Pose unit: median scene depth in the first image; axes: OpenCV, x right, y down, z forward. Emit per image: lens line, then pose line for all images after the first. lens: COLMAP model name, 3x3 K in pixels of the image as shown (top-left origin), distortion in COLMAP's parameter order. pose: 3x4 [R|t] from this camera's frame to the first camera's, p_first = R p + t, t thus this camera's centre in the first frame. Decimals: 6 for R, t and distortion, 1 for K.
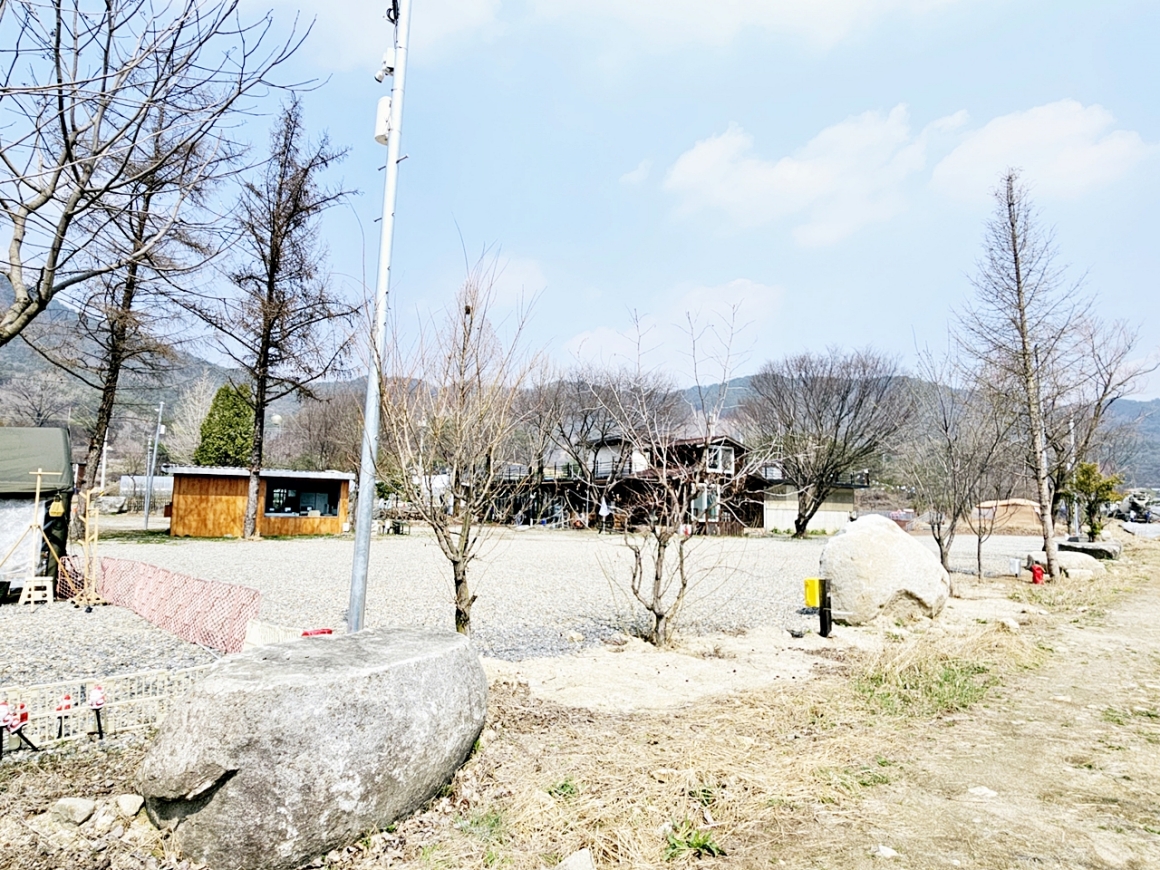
lens RADIAL K [[679.9, 0, 581.0], [0, 679.9, 435.8], [0, 0, 1]] dist [0.002981, 0.000887]
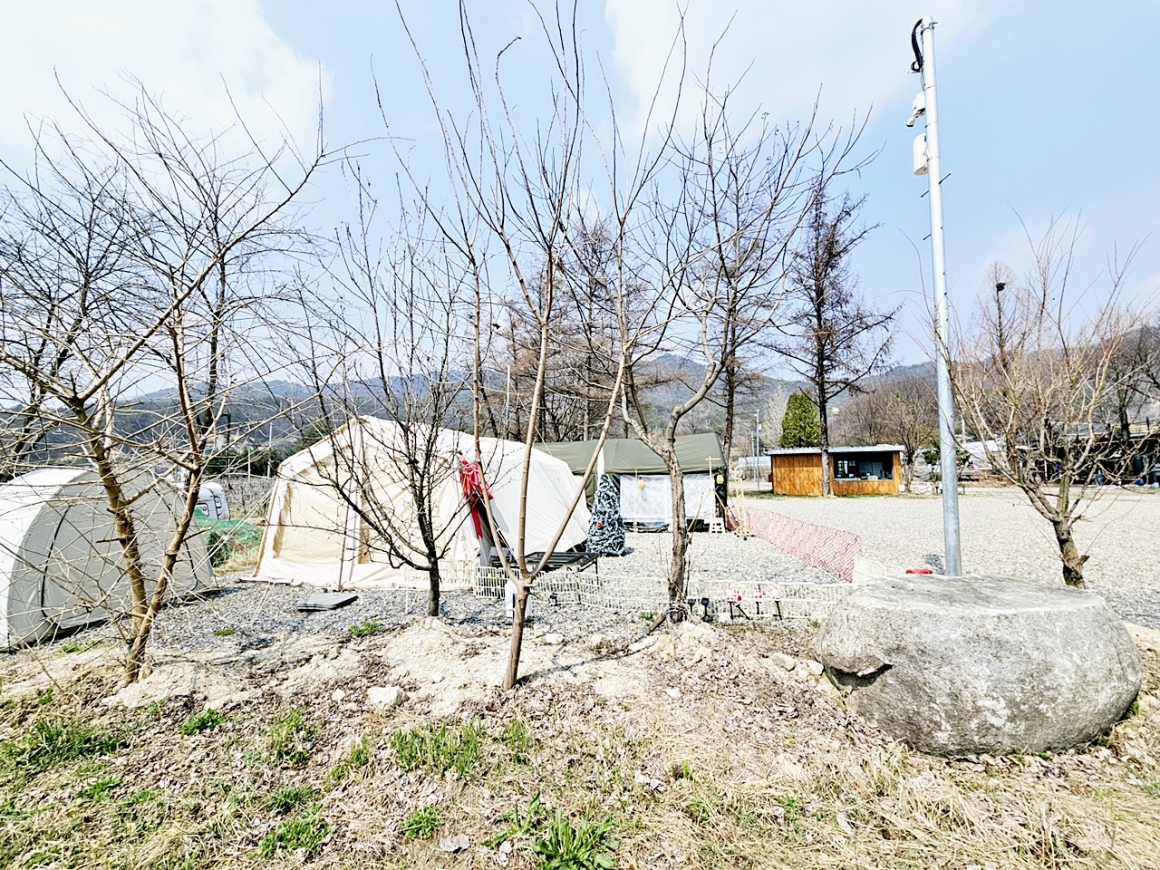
lens RADIAL K [[475.1, 0, 581.8], [0, 475.1, 435.0], [0, 0, 1]] dist [0.000291, 0.002249]
pose [[0.614081, -0.093730, -0.783657, -0.010935], [0.110734, 0.993334, -0.032036, -0.001900], [0.781436, -0.067104, 0.620367, -0.008077]]
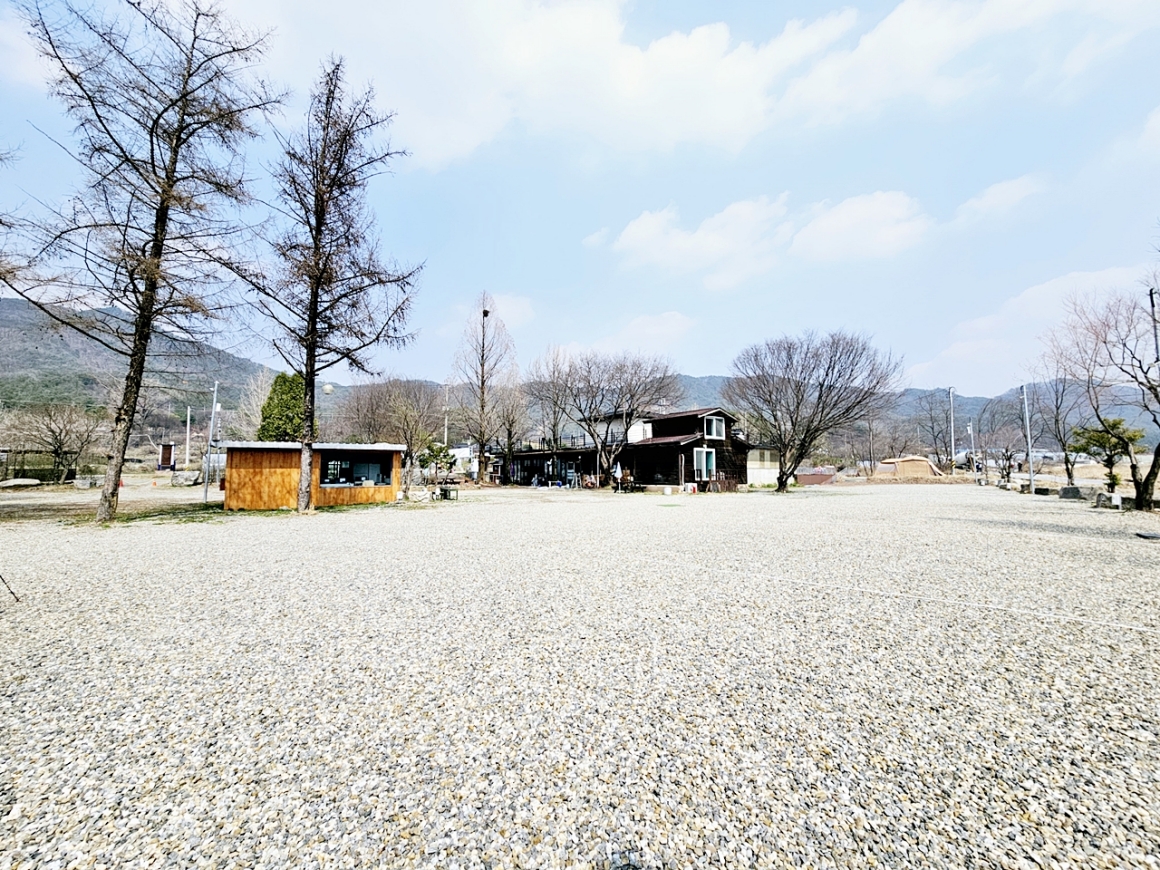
lens RADIAL K [[475.1, 0, 578.8], [0, 475.1, 436.3], [0, 0, 1]] dist [0.000291, 0.002249]
pose [[0.997993, -0.020005, 0.060081, -0.132568], [0.017914, 0.999222, 0.035139, 0.026032], [-0.060737, -0.033993, 0.997575, 0.299745]]
